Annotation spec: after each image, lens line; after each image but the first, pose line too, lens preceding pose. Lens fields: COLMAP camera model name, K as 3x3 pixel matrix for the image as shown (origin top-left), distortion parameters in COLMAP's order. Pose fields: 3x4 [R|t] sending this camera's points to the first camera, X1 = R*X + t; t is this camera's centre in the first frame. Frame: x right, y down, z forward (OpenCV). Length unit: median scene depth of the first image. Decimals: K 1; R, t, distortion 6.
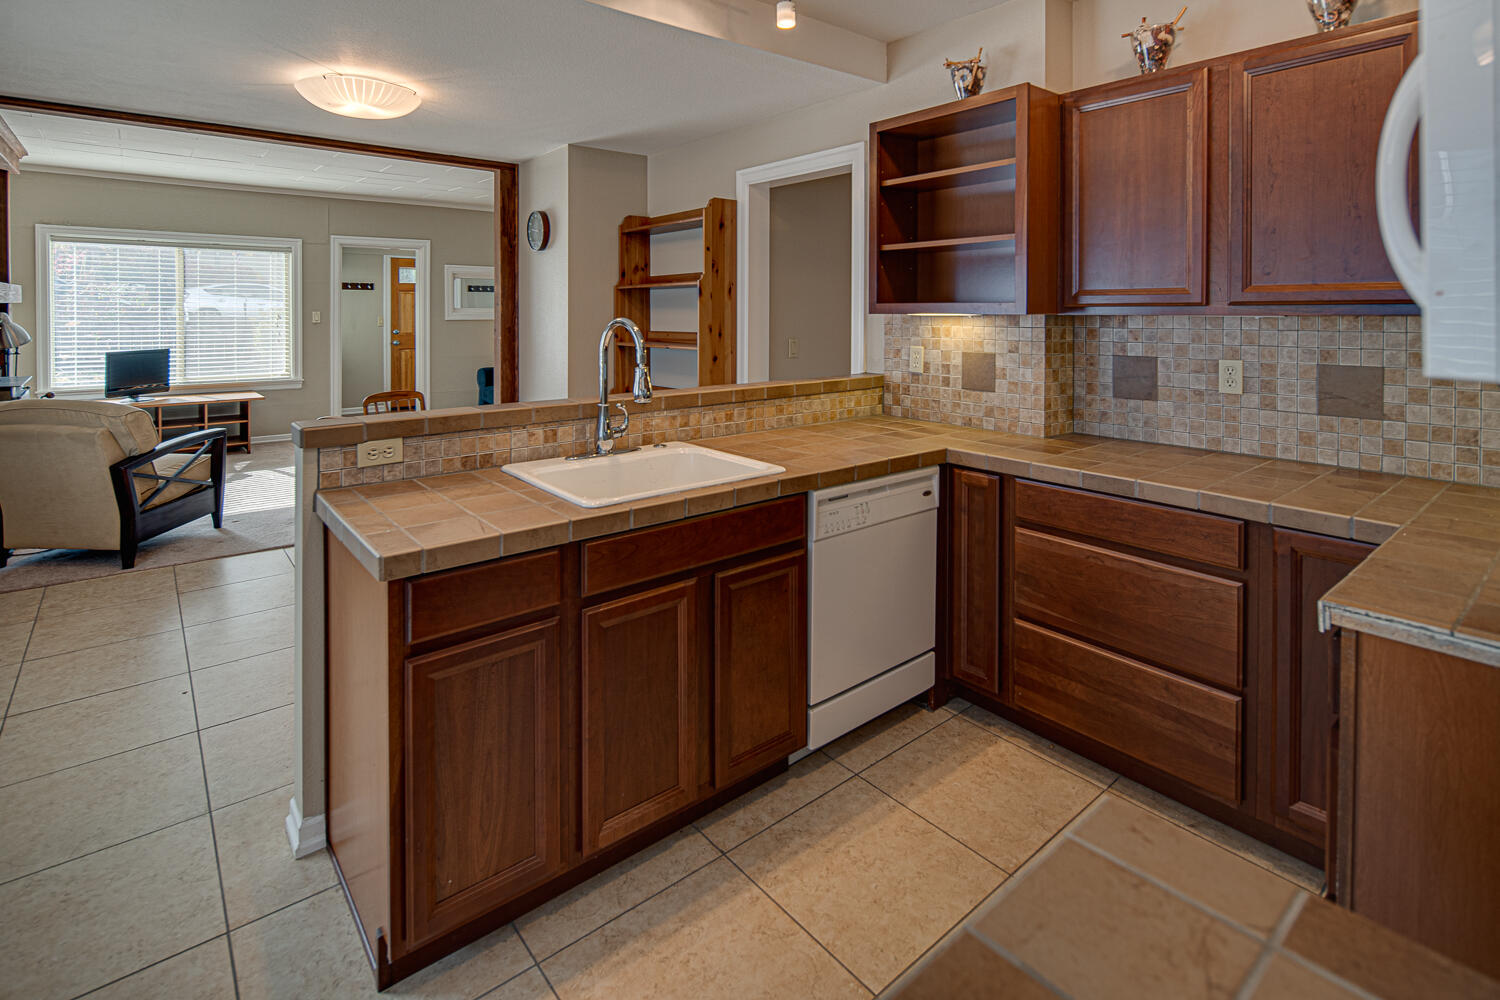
lens RADIAL K [[728.4, 0, 719.9], [0, 728.4, 324.6], [0, 0, 1]] dist [-0.000140, -0.003292]
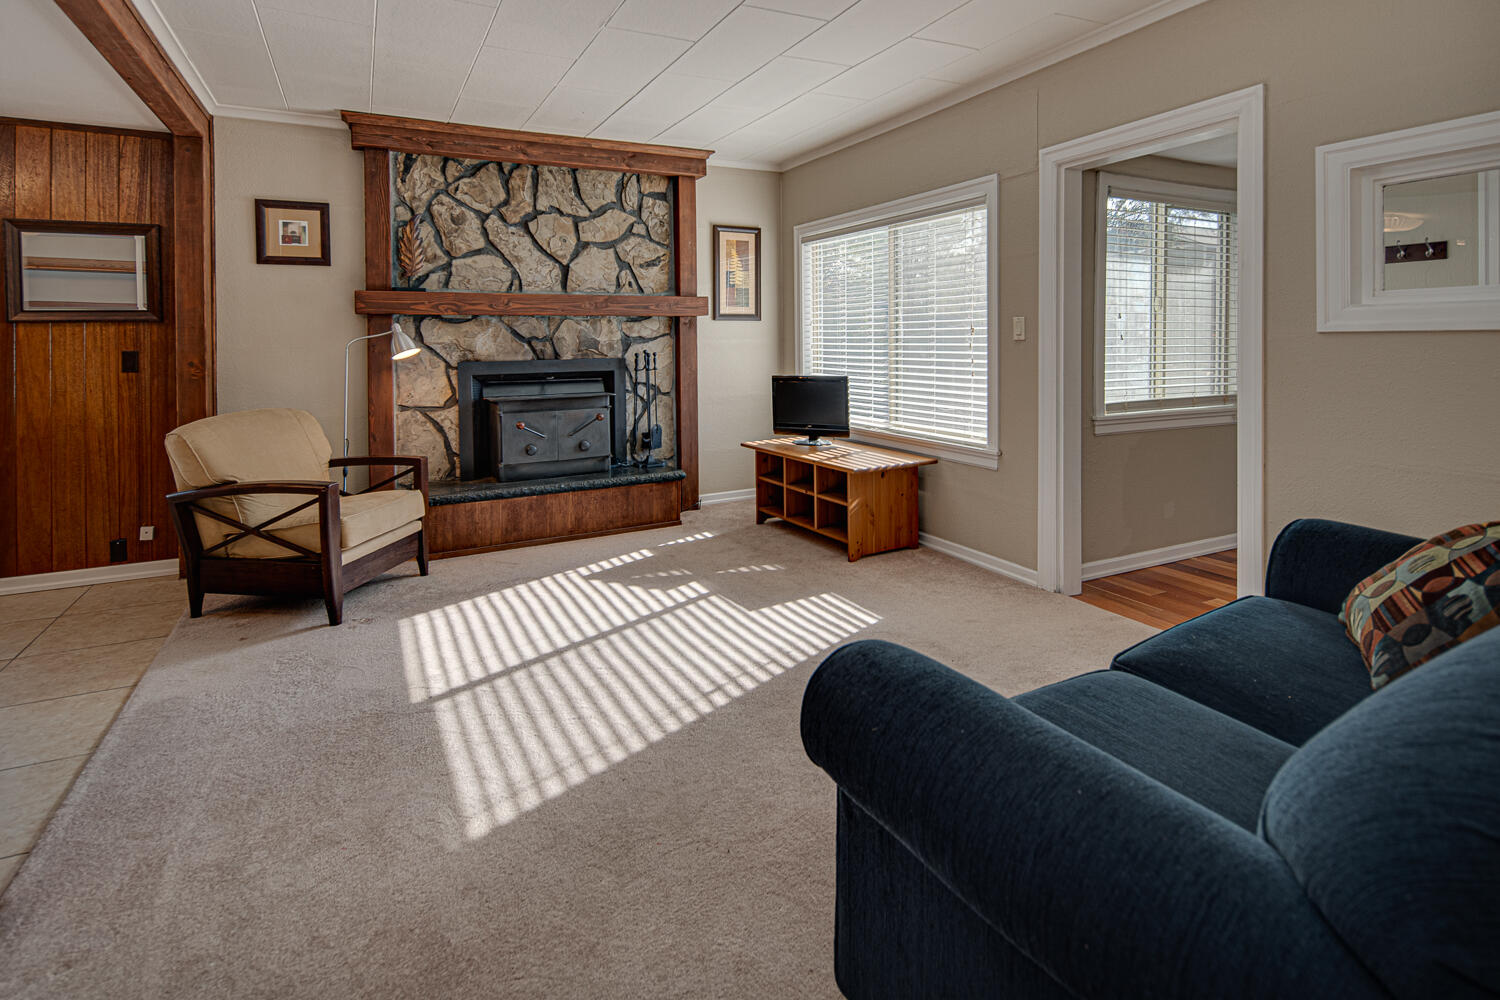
lens RADIAL K [[728.4, 0, 747.9], [0, 728.4, 352.7], [0, 0, 1]] dist [-0.000140, -0.003292]
pose [[-0.185400, 0.015513, -0.982541, -0.121838], [-0.012956, 0.999750, 0.018229, -0.000699], [0.982578, 0.016109, -0.185152, 2.488144]]
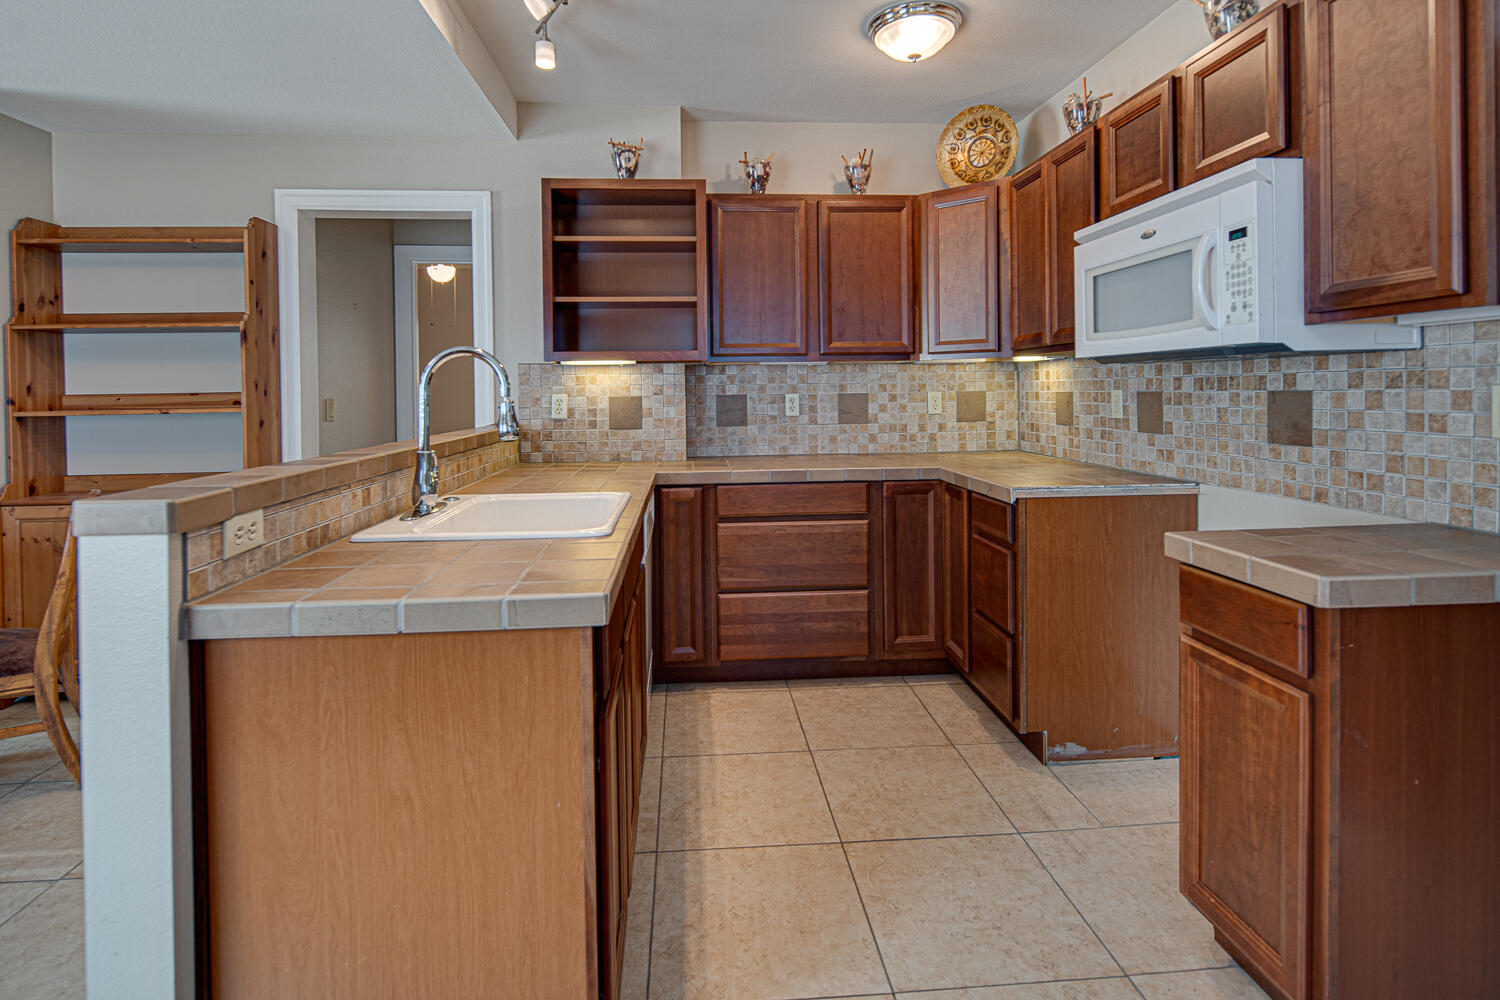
lens RADIAL K [[728.4, 0, 745.3], [0, 728.4, 399.9], [0, 0, 1]] dist [-0.000140, -0.003292]
pose [[0.567583, -0.015796, 0.823165, -0.483335], [0.024088, 0.999707, 0.002574, 0.044077], [-0.822964, 0.018368, 0.567797, 0.173784]]
